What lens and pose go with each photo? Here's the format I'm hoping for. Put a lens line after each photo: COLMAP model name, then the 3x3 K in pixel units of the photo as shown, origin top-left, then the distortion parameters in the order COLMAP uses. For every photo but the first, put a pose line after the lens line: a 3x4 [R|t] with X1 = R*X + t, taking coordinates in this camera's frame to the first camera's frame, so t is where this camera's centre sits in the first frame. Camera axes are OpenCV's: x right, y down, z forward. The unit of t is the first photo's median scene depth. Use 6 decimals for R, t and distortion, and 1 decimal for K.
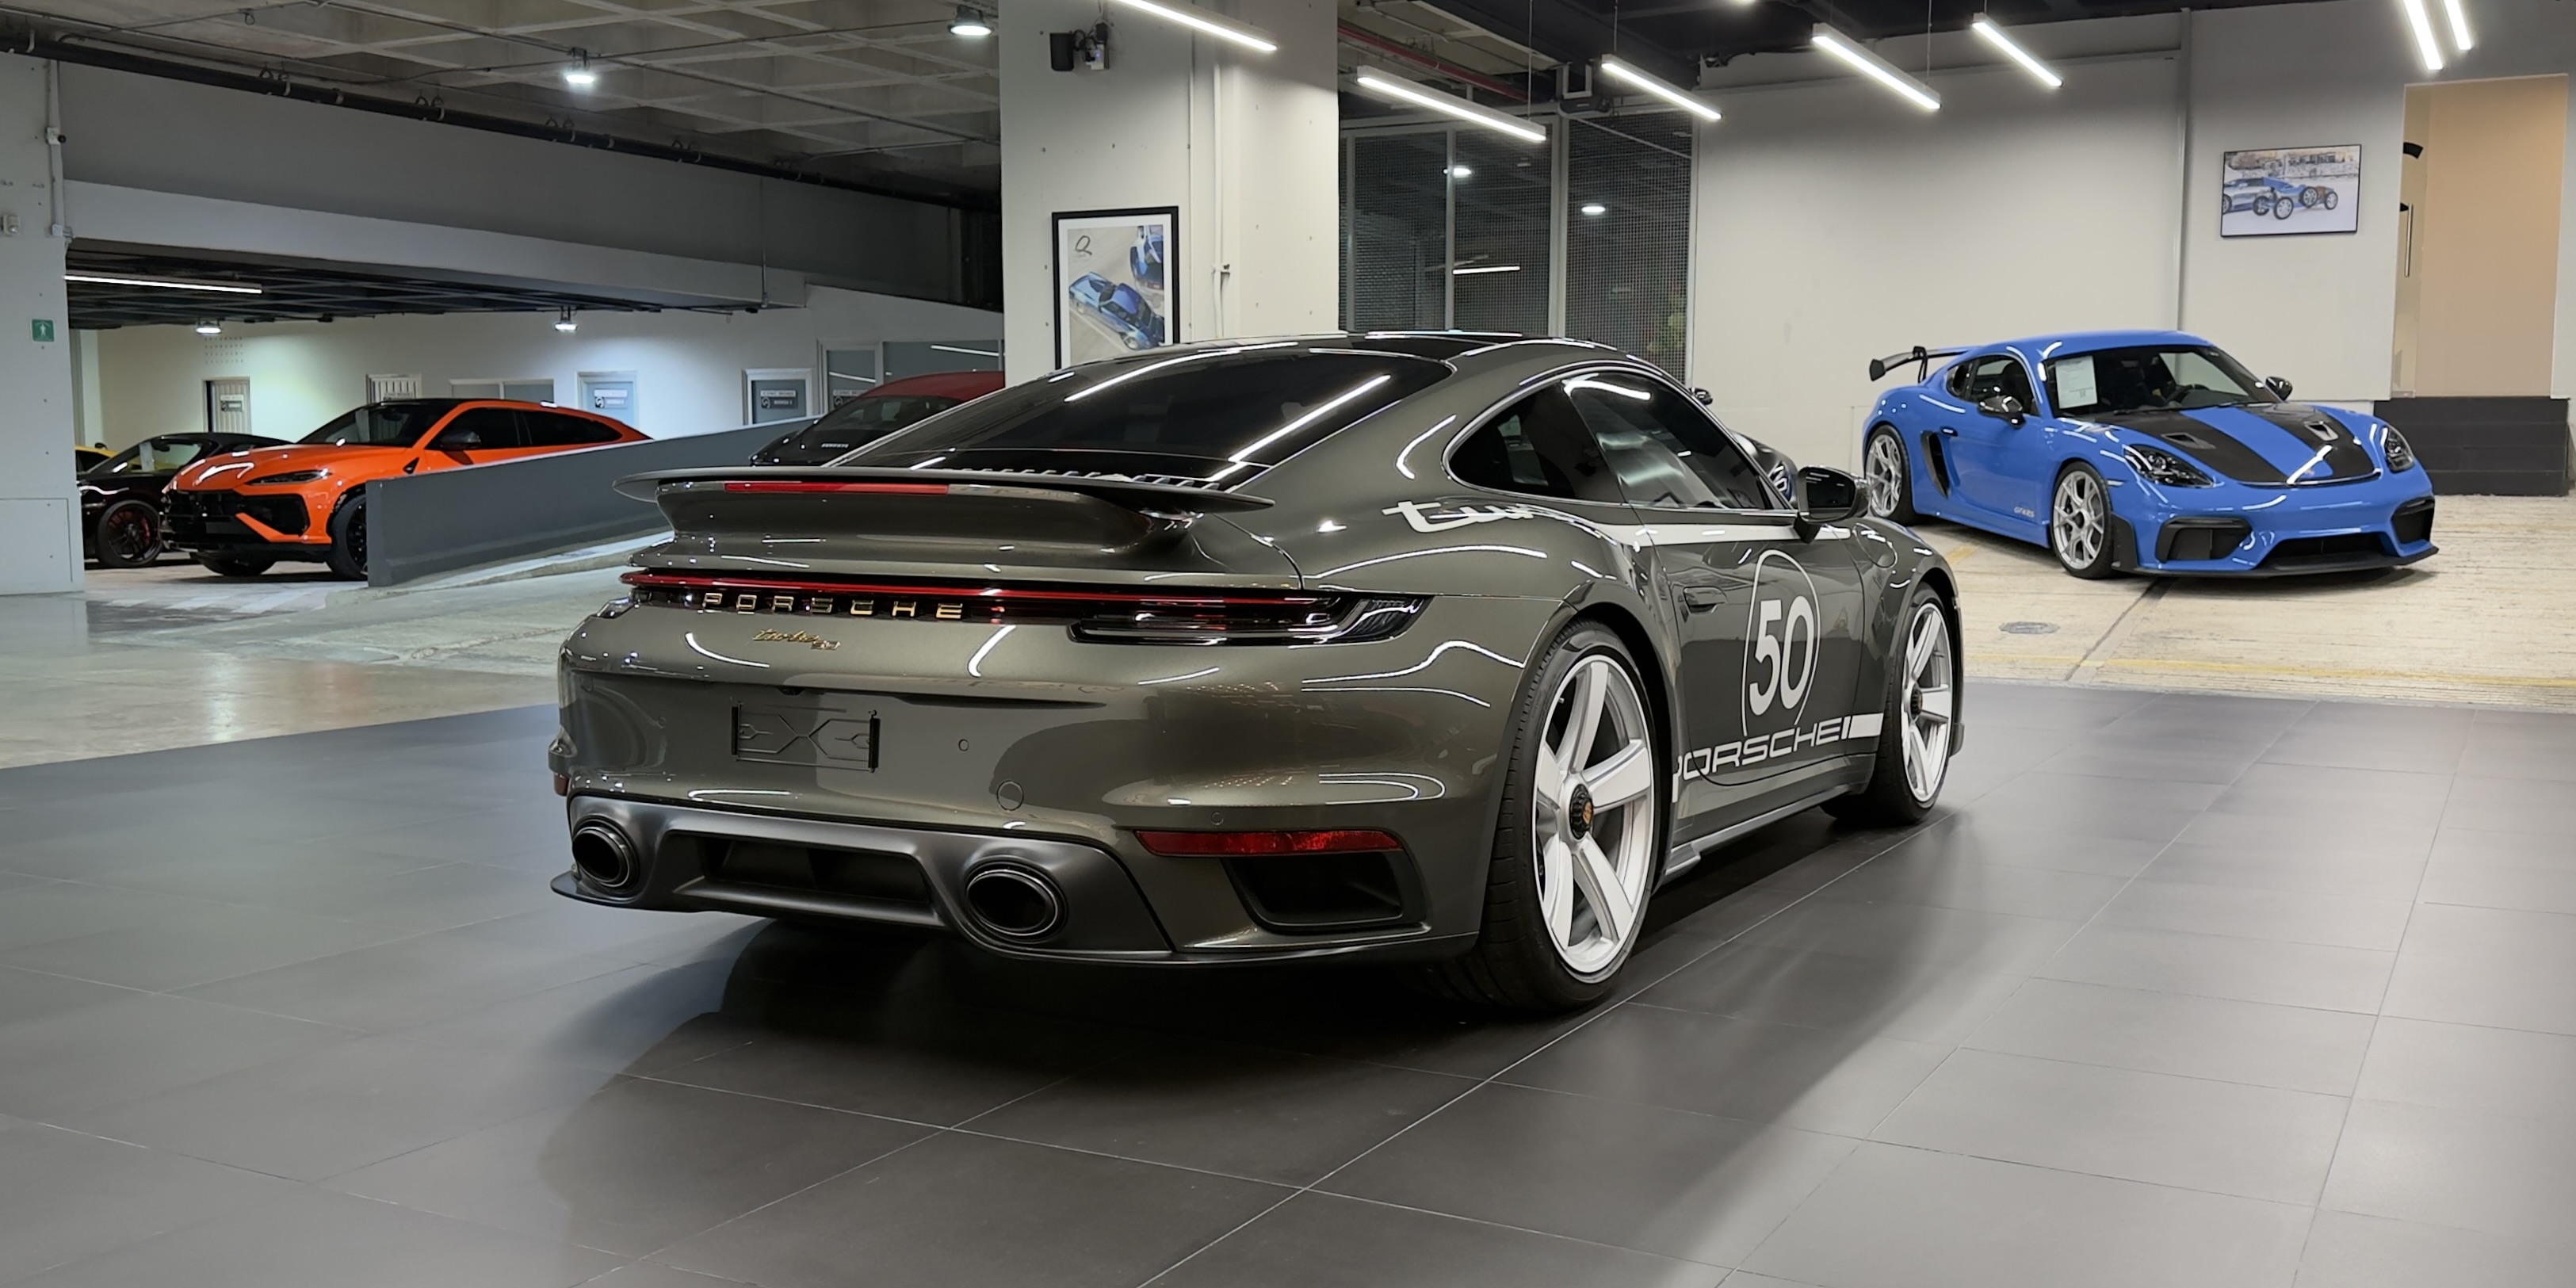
lens RADIAL K [[2099.0, 0, 1420.4], [0, 2099.0, 715.6], [0, 0, 1]] dist [0.077631, -0.151632]
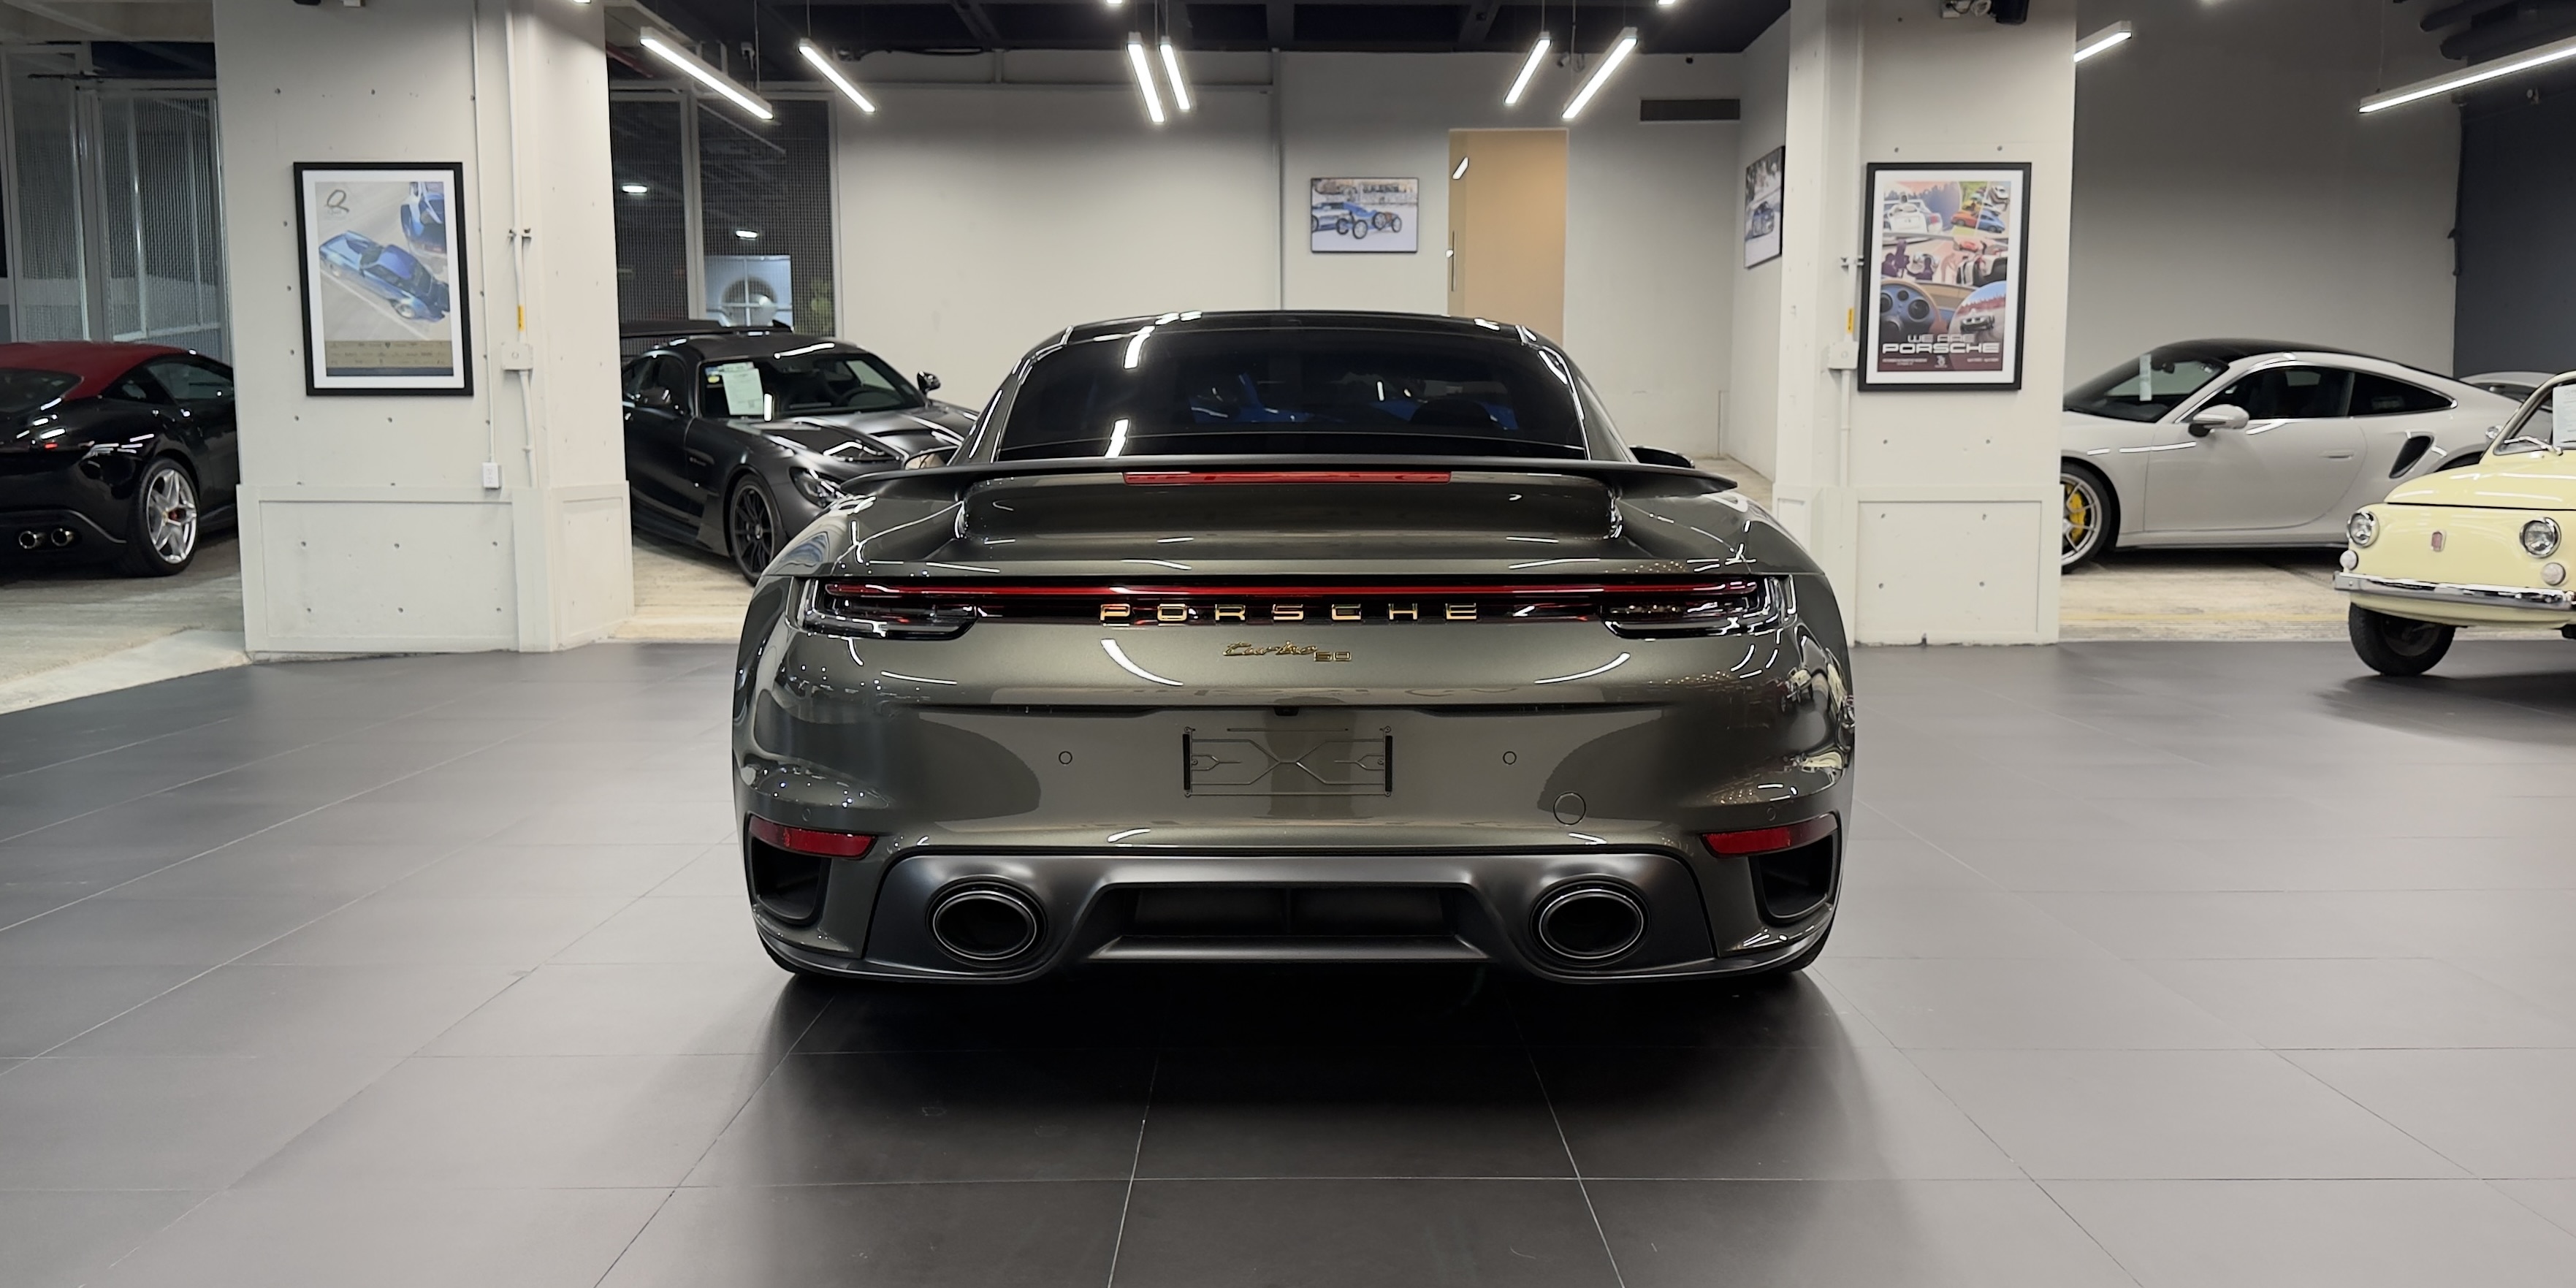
lens RADIAL K [[1899.7, 0, 1328.0], [0, 1899.7, 687.6], [0, 0, 1]] dist [0.208602, -0.380451]
pose [[0.892106, -0.061968, 0.447556, -0.168405], [0.059155, 0.998043, 0.020276, -0.009713], [-0.447937, 0.008387, 0.894026, 0.076955]]
